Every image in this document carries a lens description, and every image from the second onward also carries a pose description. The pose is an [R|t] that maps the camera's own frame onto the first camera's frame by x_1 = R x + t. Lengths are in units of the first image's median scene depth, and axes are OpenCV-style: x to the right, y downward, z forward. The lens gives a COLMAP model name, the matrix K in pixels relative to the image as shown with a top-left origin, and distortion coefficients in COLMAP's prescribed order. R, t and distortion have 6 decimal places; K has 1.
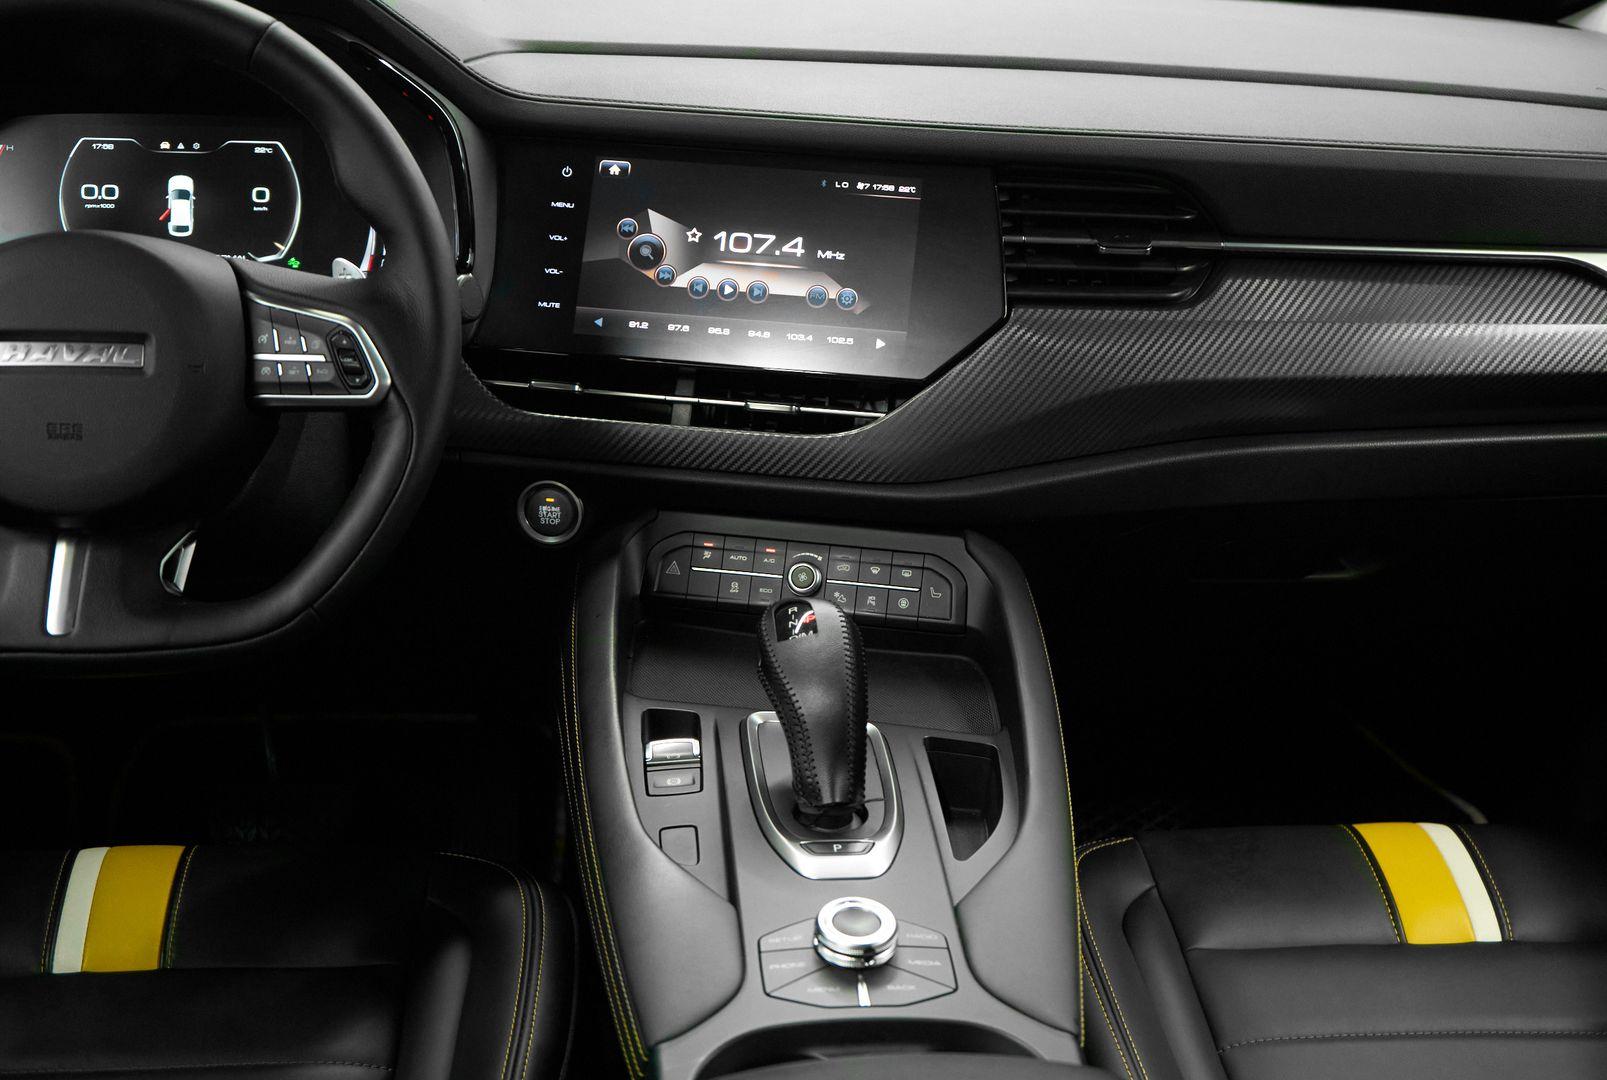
lens RADIAL K [[2440.2, 0, 860.7], [0, 2440.2, 524.5], [0, 0, 1]] dist [0.003545, 0.000000]
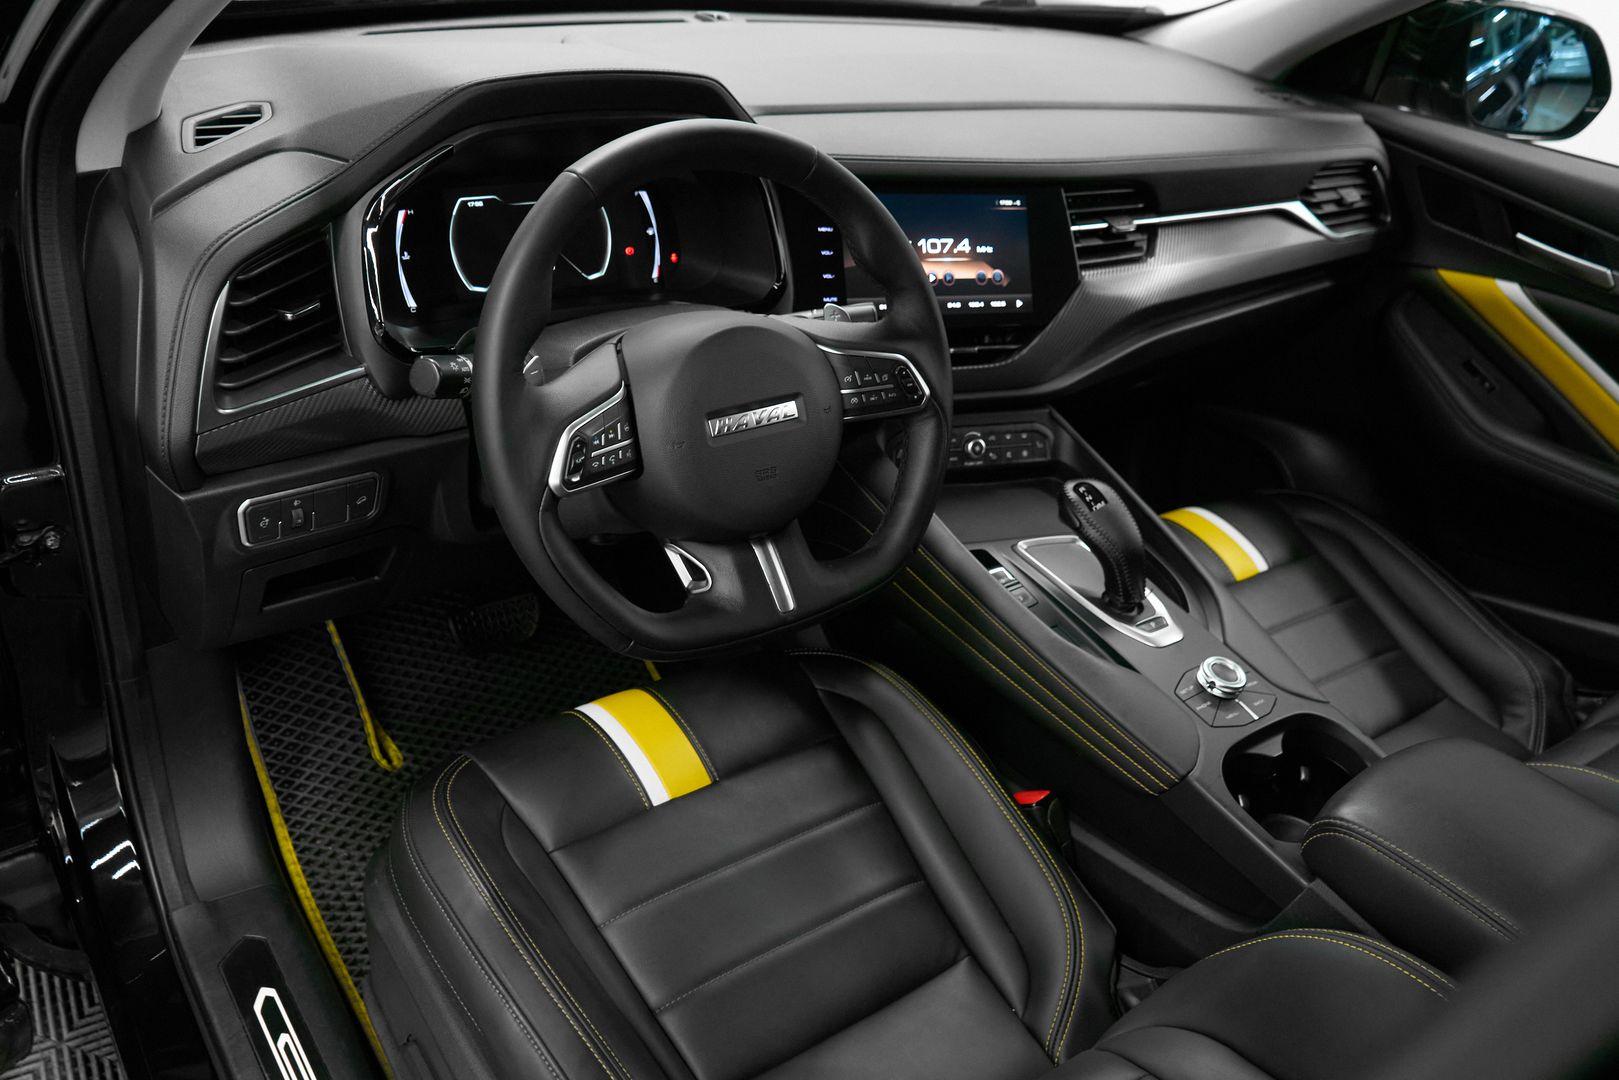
lens RADIAL K [[1284.9, 0, 808.8], [0, 1284.9, 533.9], [0, 0, 1]] dist [0.038460, 0.000209]
pose [[0.868354, -0.195609, 0.455738, -0.534413], [0.070017, 0.958080, 0.277813, -0.174308], [-0.490977, -0.209331, 0.845649, 0.300285]]
